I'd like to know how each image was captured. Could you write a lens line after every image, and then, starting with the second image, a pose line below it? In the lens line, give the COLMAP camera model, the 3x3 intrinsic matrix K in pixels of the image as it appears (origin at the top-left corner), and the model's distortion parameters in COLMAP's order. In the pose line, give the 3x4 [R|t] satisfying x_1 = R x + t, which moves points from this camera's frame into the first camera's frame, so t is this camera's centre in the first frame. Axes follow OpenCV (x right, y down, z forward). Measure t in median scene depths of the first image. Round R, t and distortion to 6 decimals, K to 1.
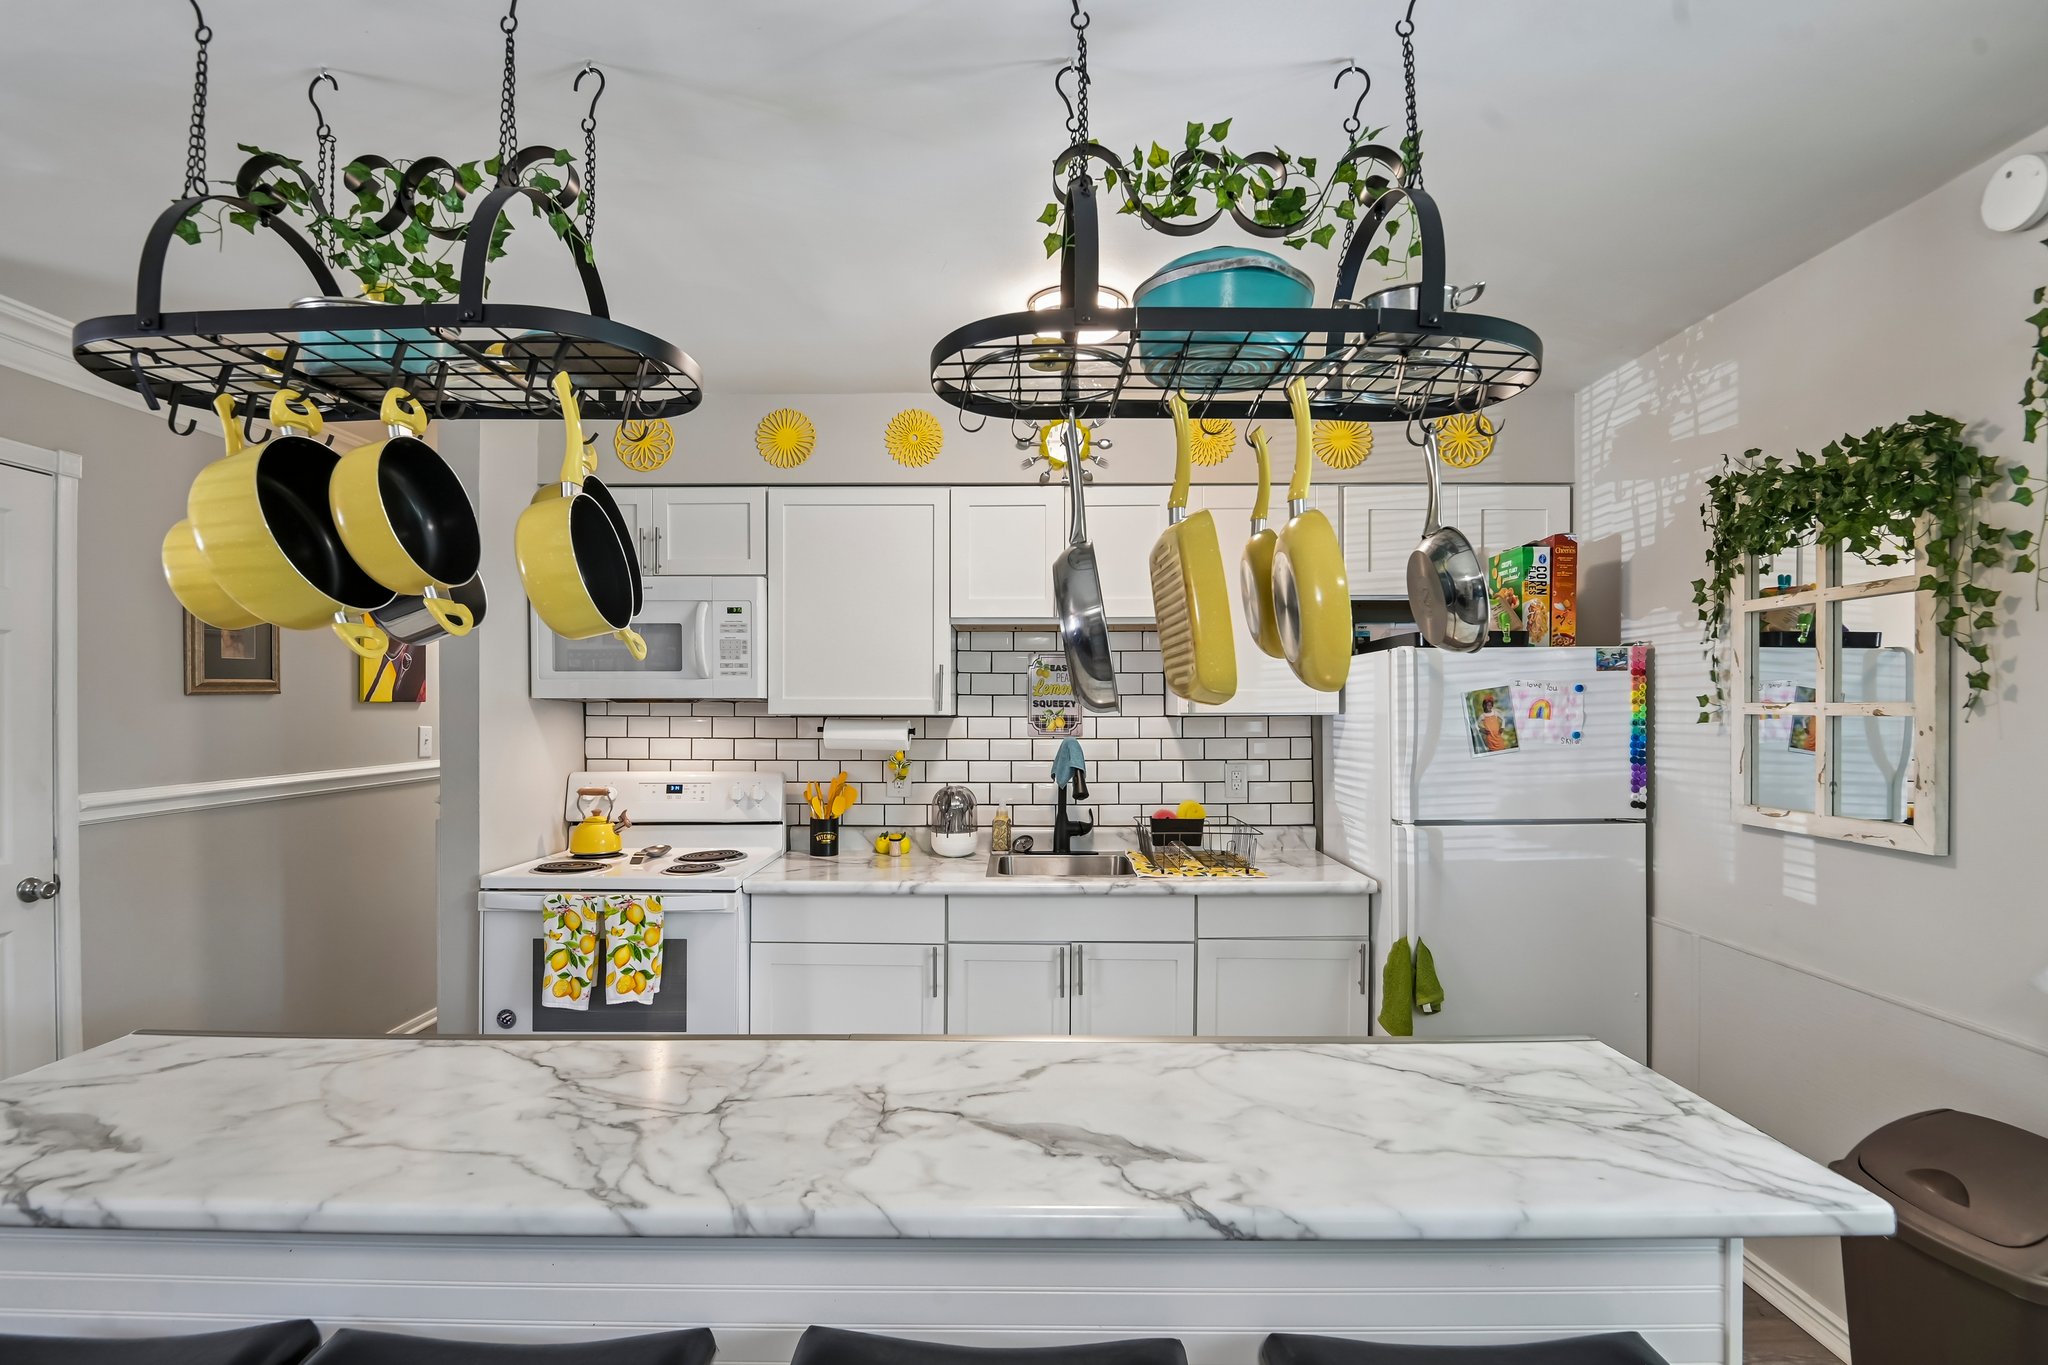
lens RADIAL K [[974.5, 0, 1024.0], [0, 974.5, 706.8], [0, 0, 1]] dist [-0.006110, -0.006910]
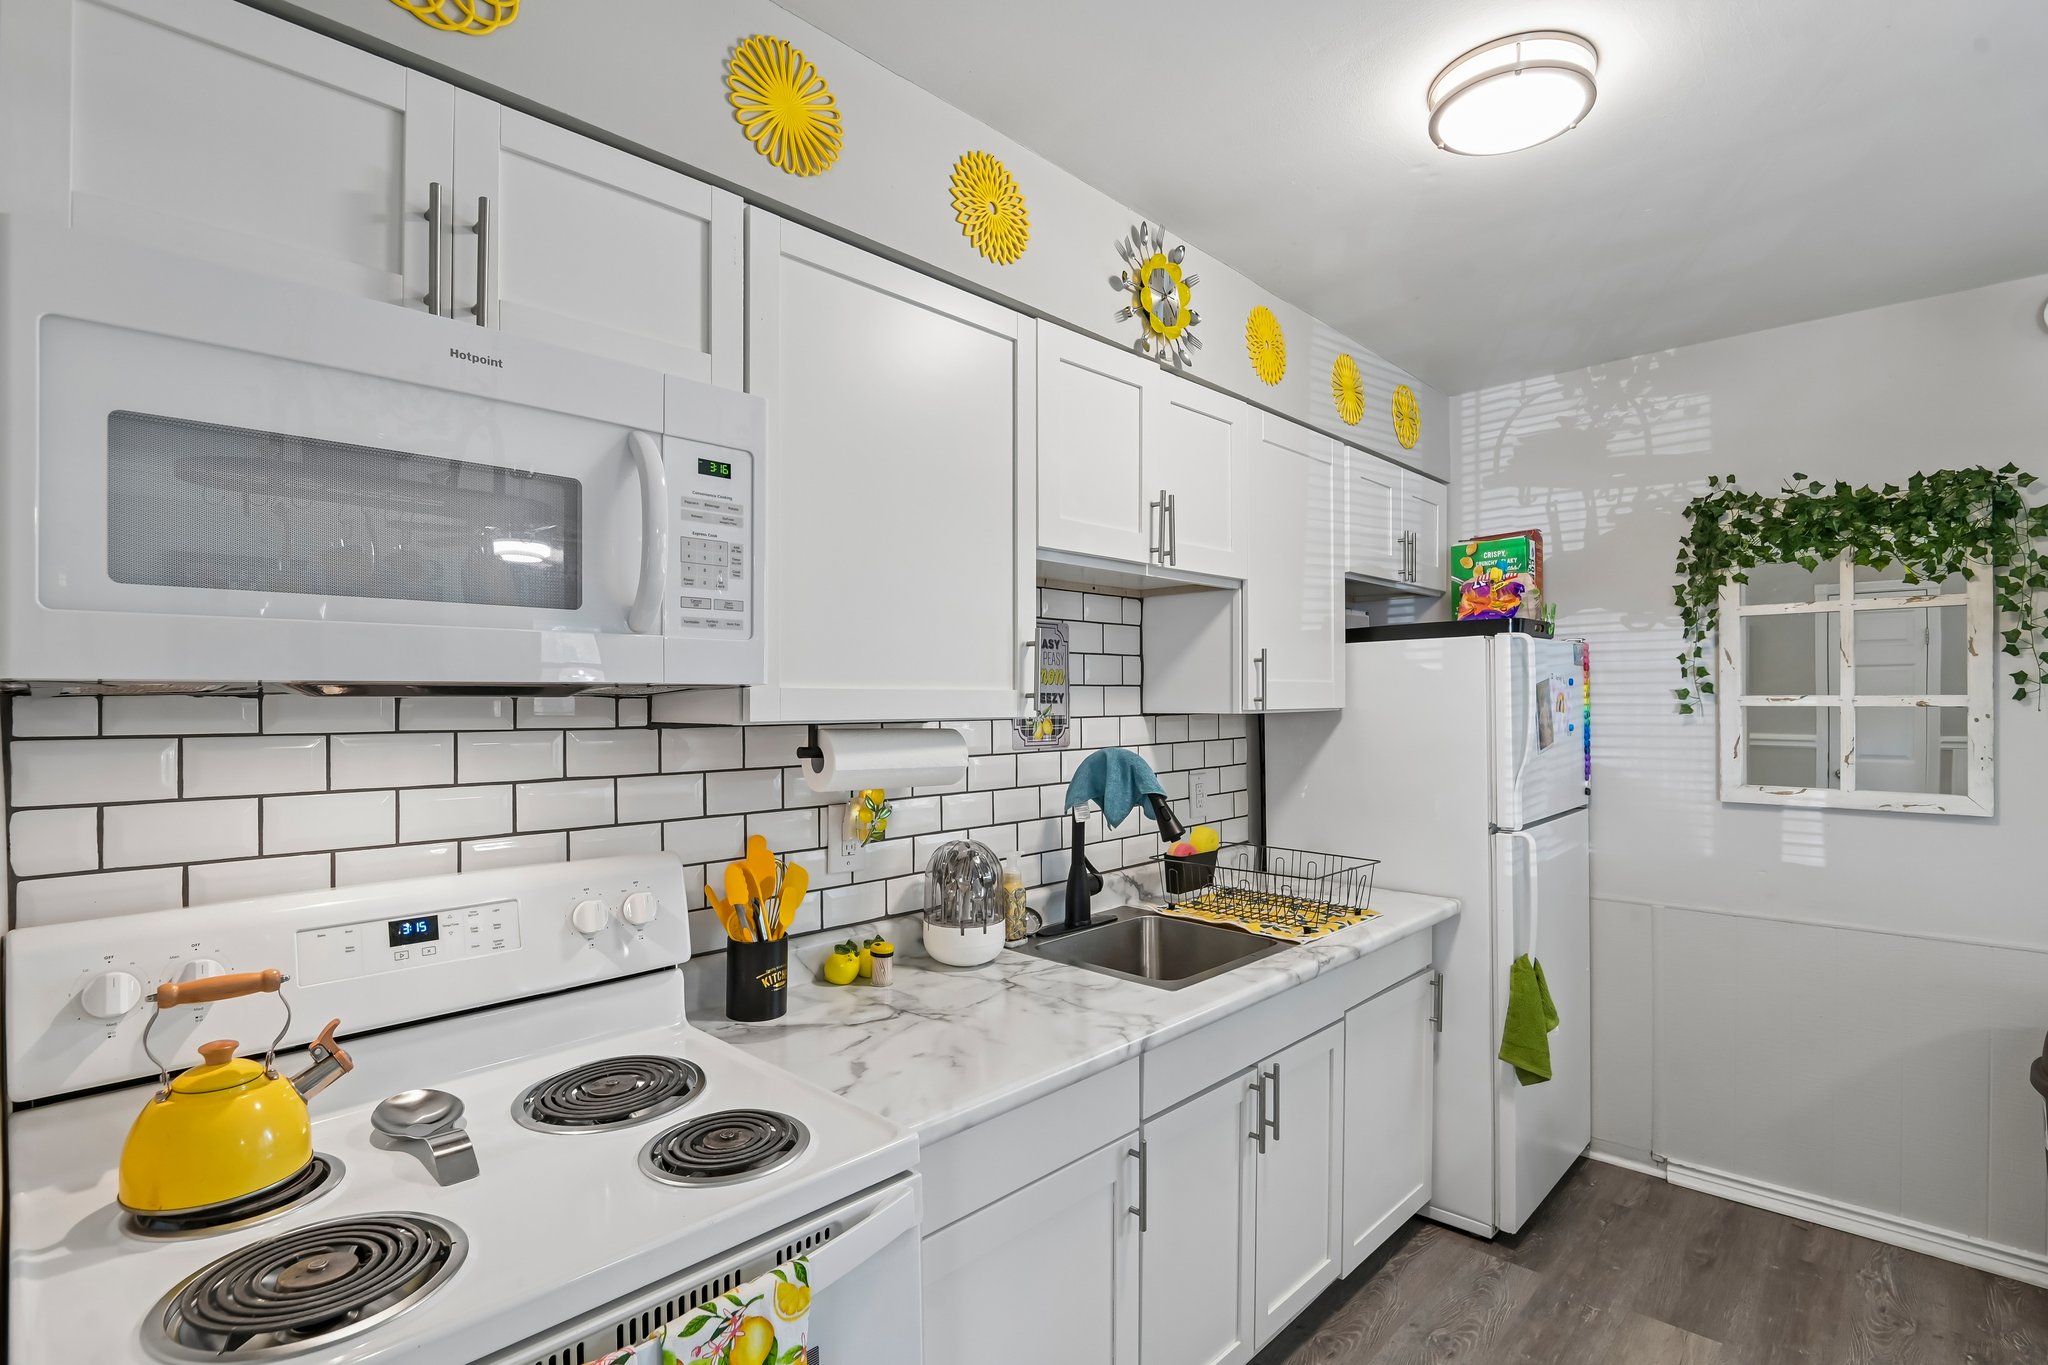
lens RADIAL K [[974.5, 0, 1035.6], [0, 974.5, 700.7], [0, 0, 1]] dist [-0.006110, -0.006910]
pose [[0.692053, -0.002873, 0.721841, -0.562536], [0.004984, 0.999987, -0.000798, -0.001526], [-0.721830, 0.004150, 0.692058, 0.702331]]
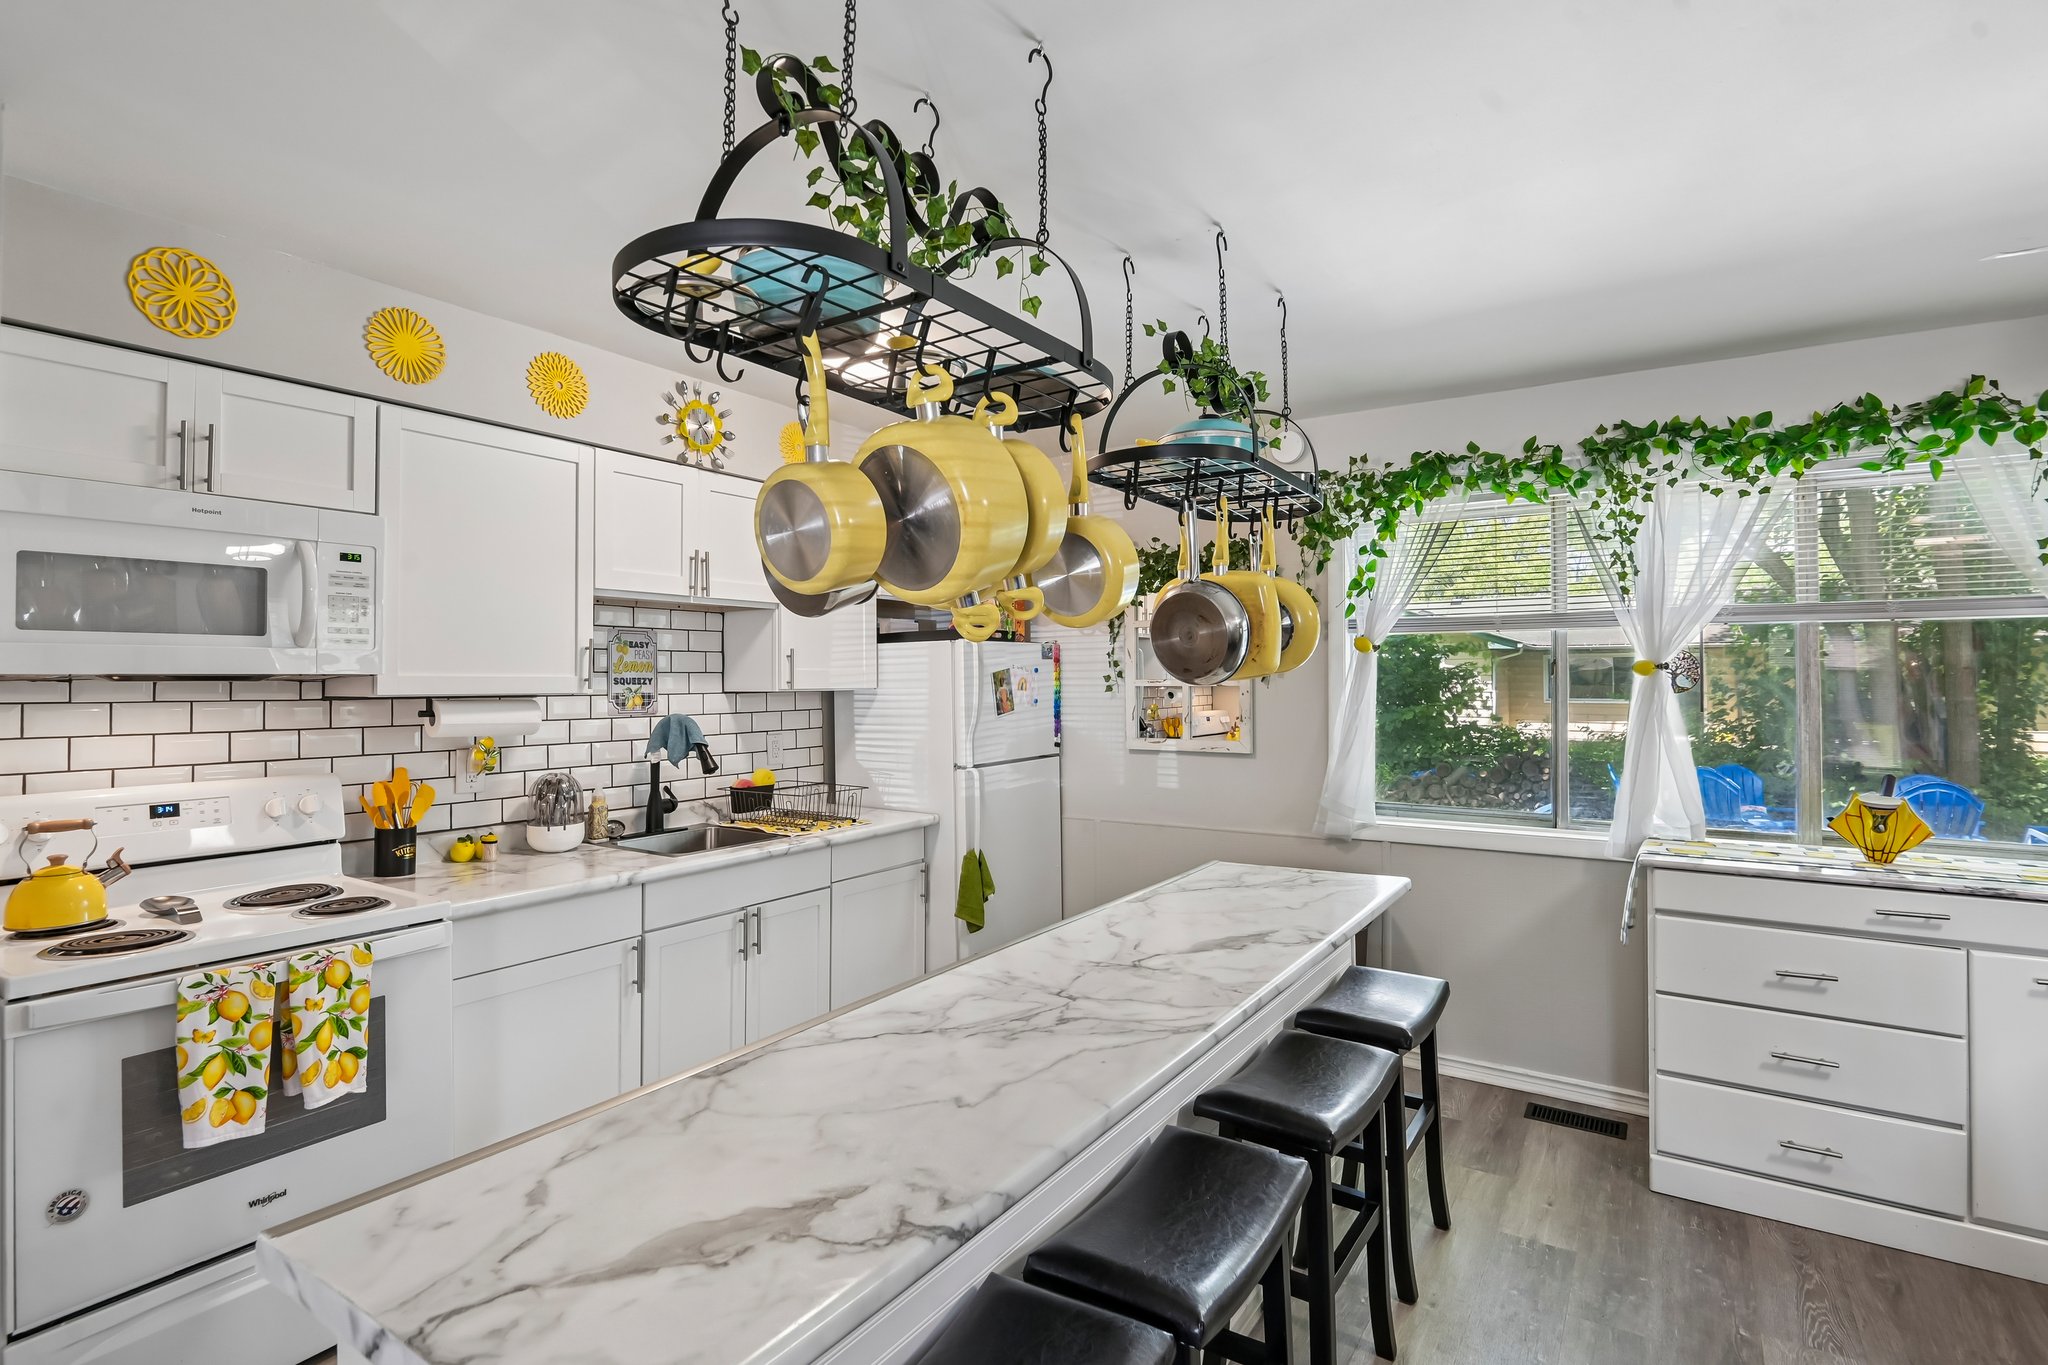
lens RADIAL K [[974.5, 0, 1030.2], [0, 974.5, 667.1], [0, 0, 1]] dist [-0.006110, -0.006910]
pose [[0.547406, 0.009893, 0.836809, -0.717900], [0.006597, 0.999848, -0.016136, 0.000756], [-0.836841, 0.014353, 0.547257, 0.172455]]
